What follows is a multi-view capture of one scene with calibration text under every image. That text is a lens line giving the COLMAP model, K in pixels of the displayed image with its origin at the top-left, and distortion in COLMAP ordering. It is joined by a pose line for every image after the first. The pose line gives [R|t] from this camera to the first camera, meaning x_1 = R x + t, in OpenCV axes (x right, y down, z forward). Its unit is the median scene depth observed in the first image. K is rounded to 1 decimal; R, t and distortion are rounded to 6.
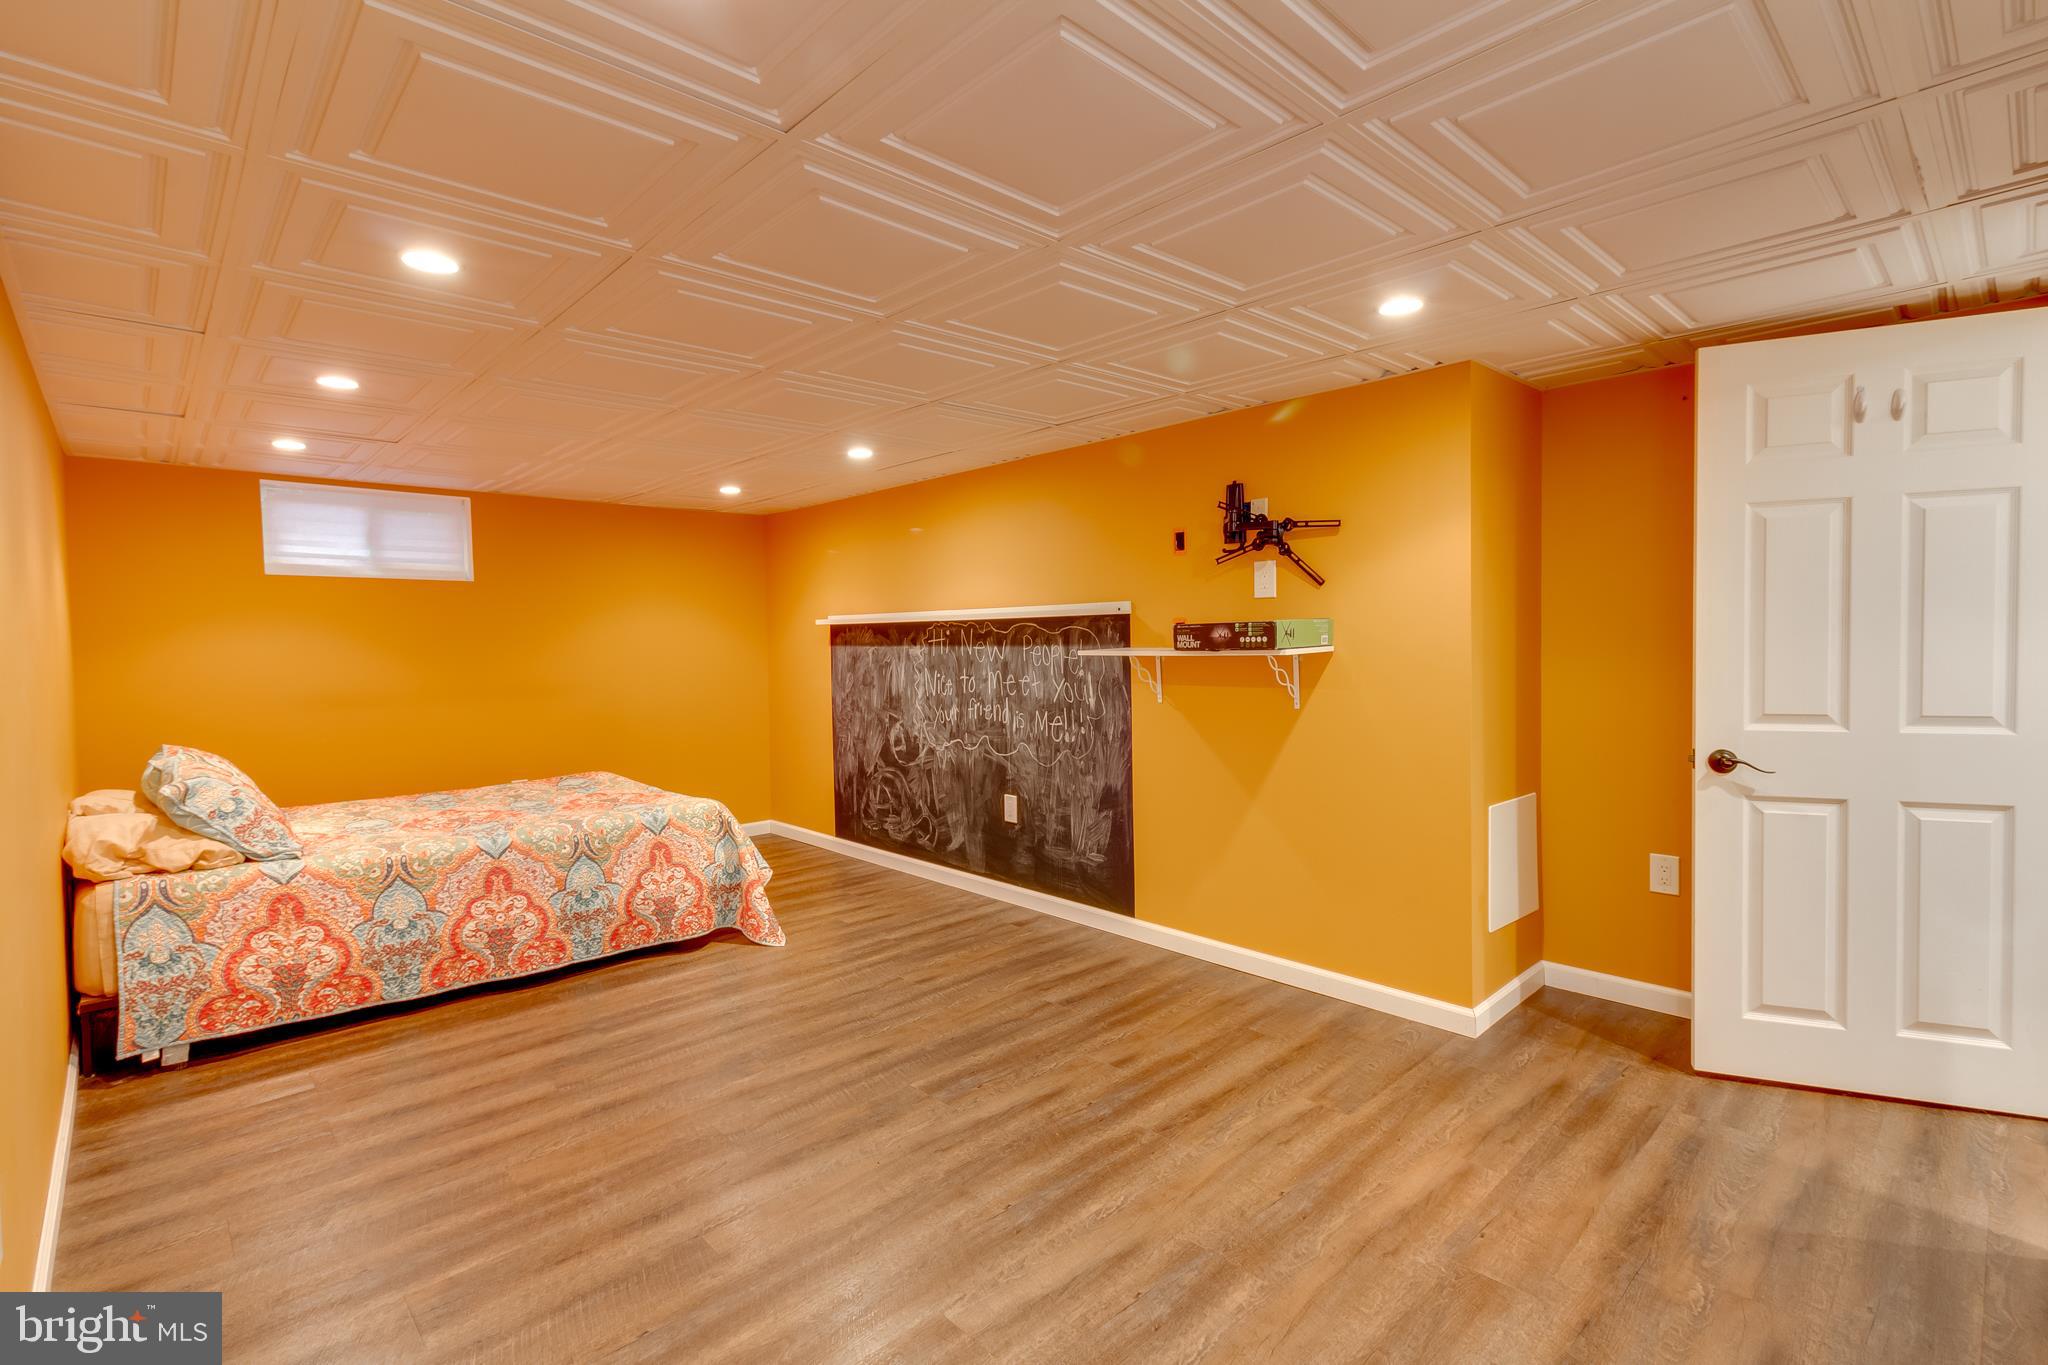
lens RADIAL K [[940.1, 0, 1015.8], [0, 940.1, 682.0], [0, 0, 1]] dist [0.002030, 0.000320]
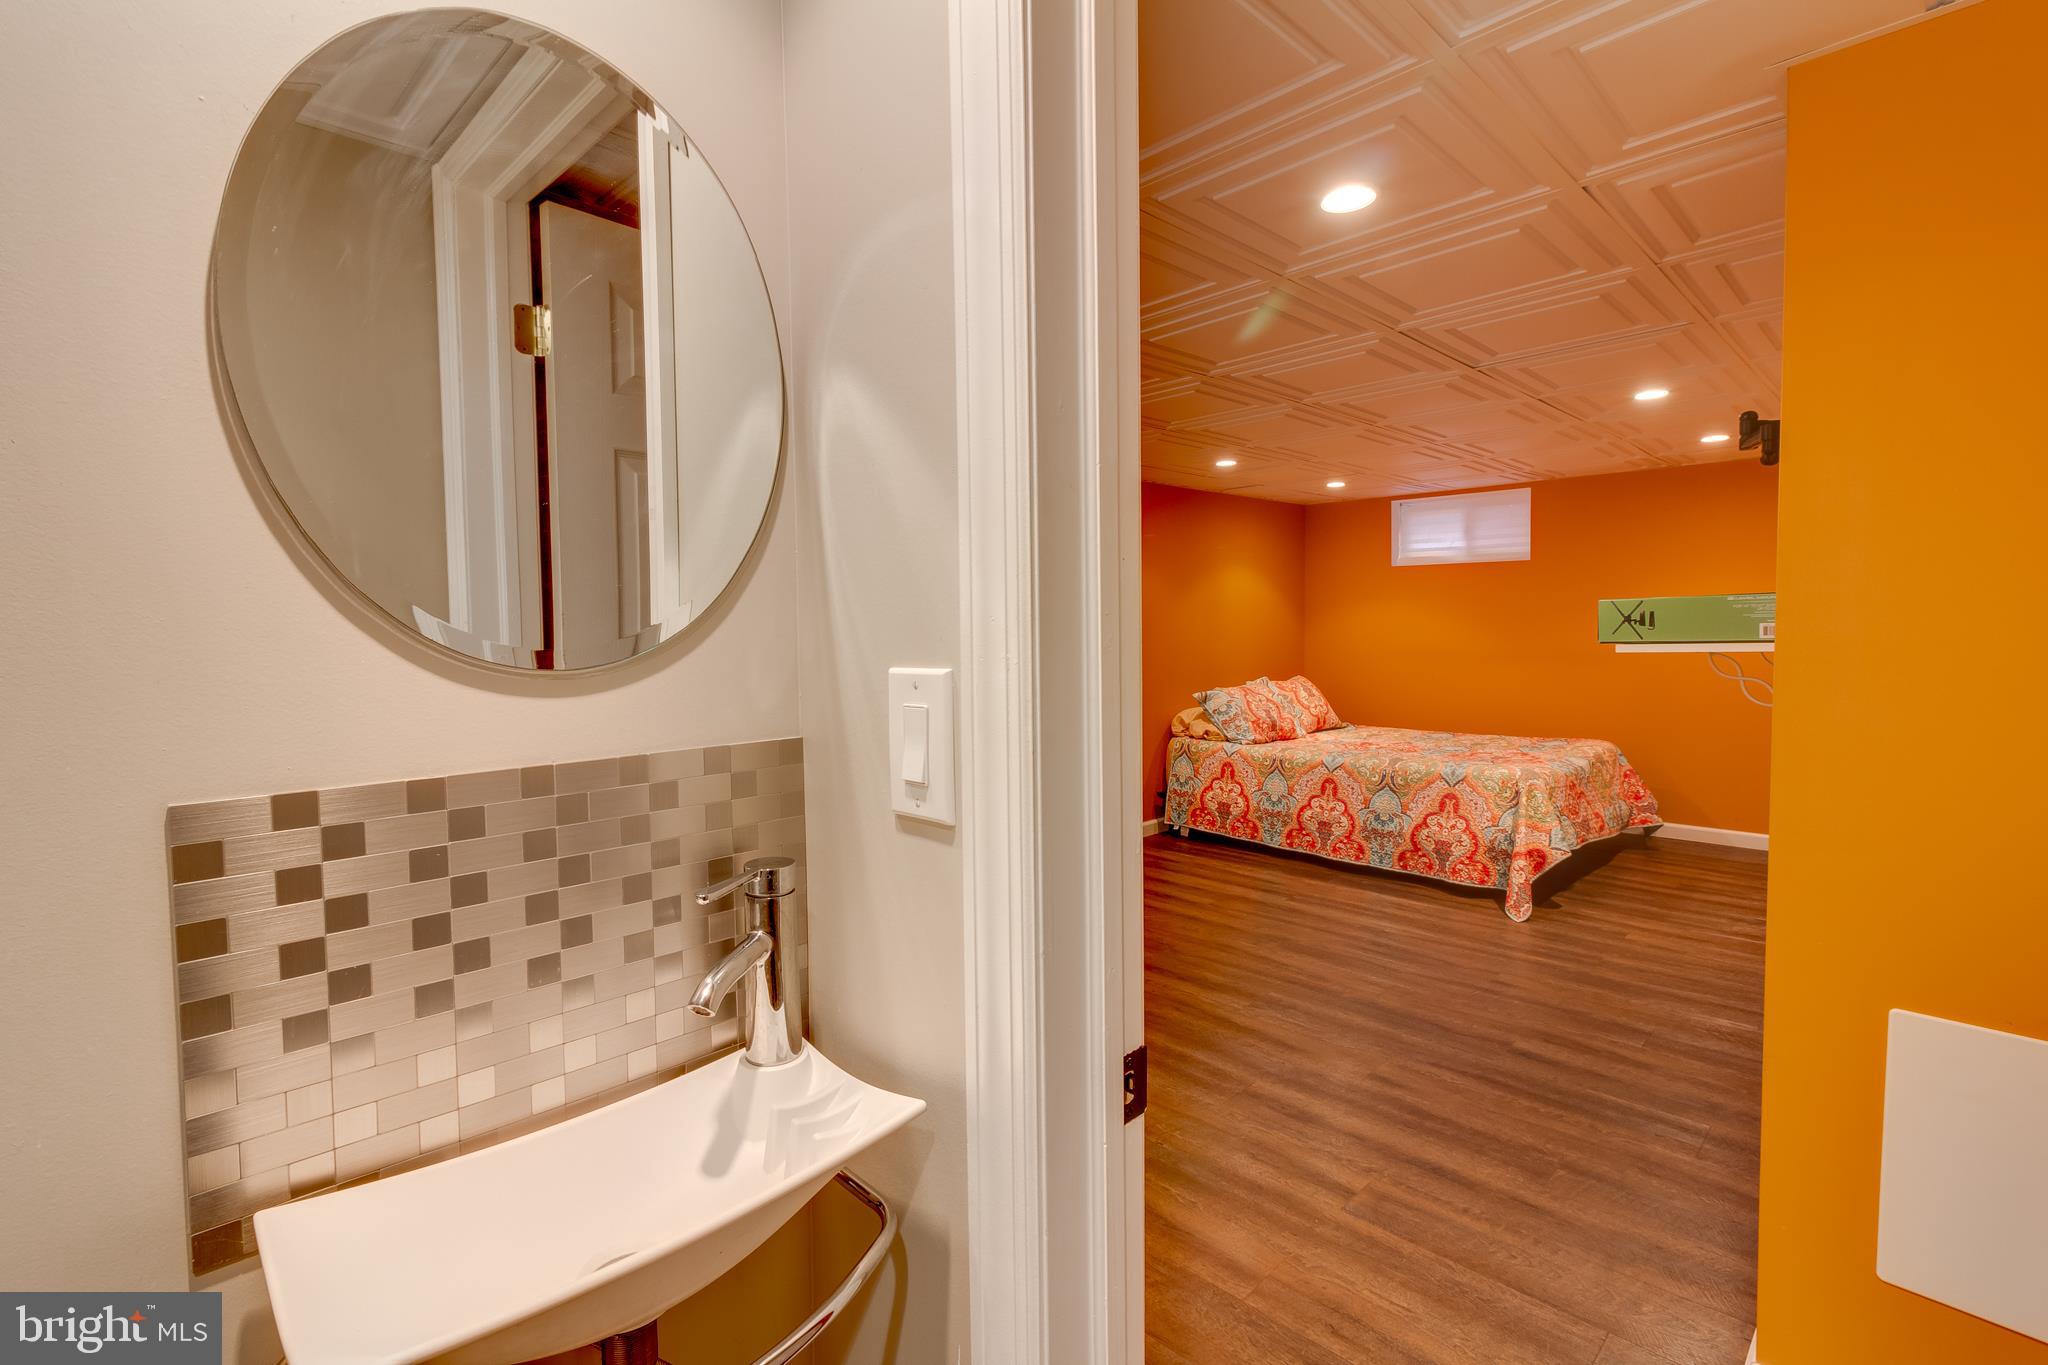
lens RADIAL K [[940.1, 0, 1015.9], [0, 940.1, 671.0], [0, 0, 1]] dist [0.002030, 0.000320]
pose [[0.029473, 0.069470, -0.997149, 0.799020], [-0.032714, 0.997115, 0.068501, -0.041503], [0.999030, 0.030602, 0.031661, 0.472904]]
